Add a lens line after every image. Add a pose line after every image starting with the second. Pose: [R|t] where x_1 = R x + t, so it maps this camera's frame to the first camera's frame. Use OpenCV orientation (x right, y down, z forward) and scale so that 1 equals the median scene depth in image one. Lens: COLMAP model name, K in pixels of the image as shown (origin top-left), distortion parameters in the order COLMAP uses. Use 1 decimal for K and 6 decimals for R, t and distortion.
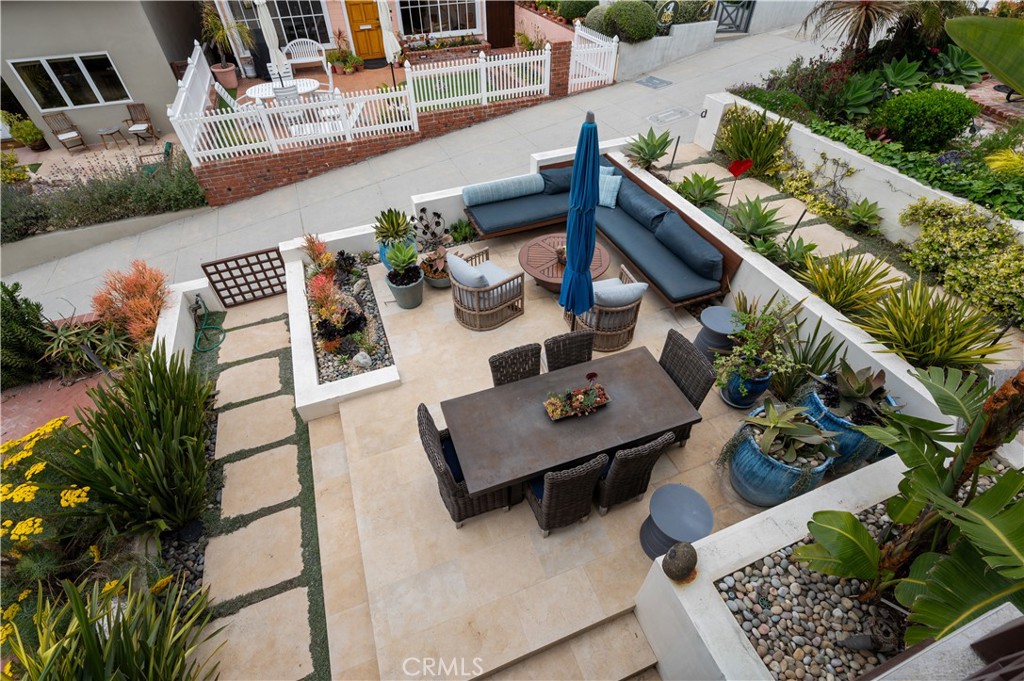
lens RADIAL K [[470.8, 0, 510.2], [0, 470.8, 345.0], [0, 0, 1]] dist [0.001265, 0.000675]
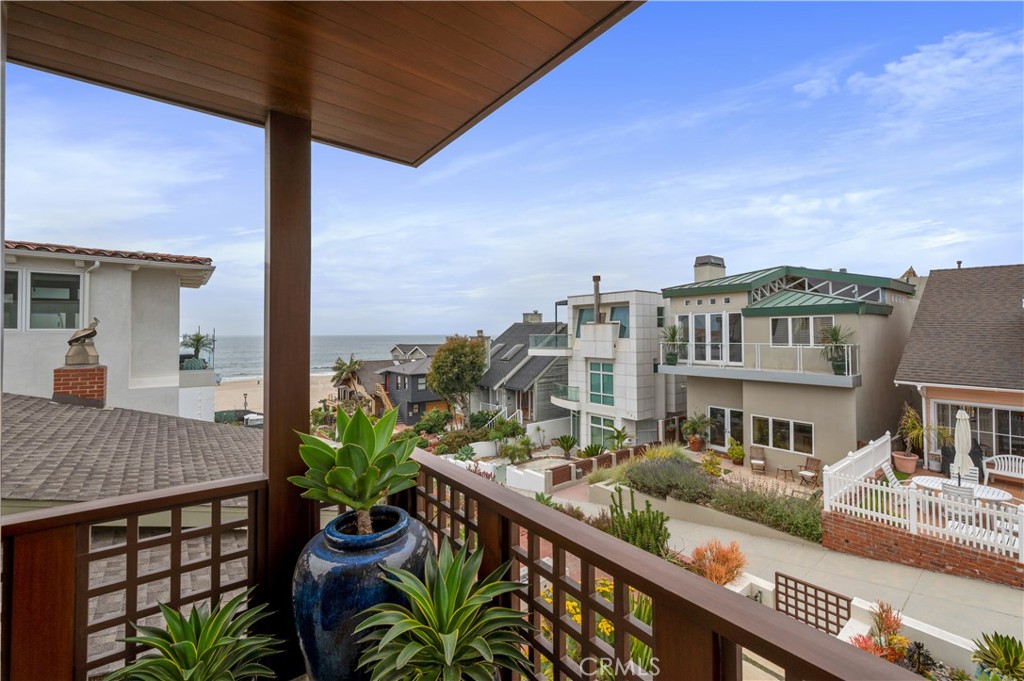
lens RADIAL K [[428.5, 0, 515.0], [0, 428.5, 325.7], [0, 0, 1]] dist [-0.000689, -0.000320]
pose [[0.288471, -0.007509, -0.957459, 0.136263], [-0.671703, 0.711036, -0.207952, 0.038831], [0.682349, 0.703116, 0.200070, -0.076757]]
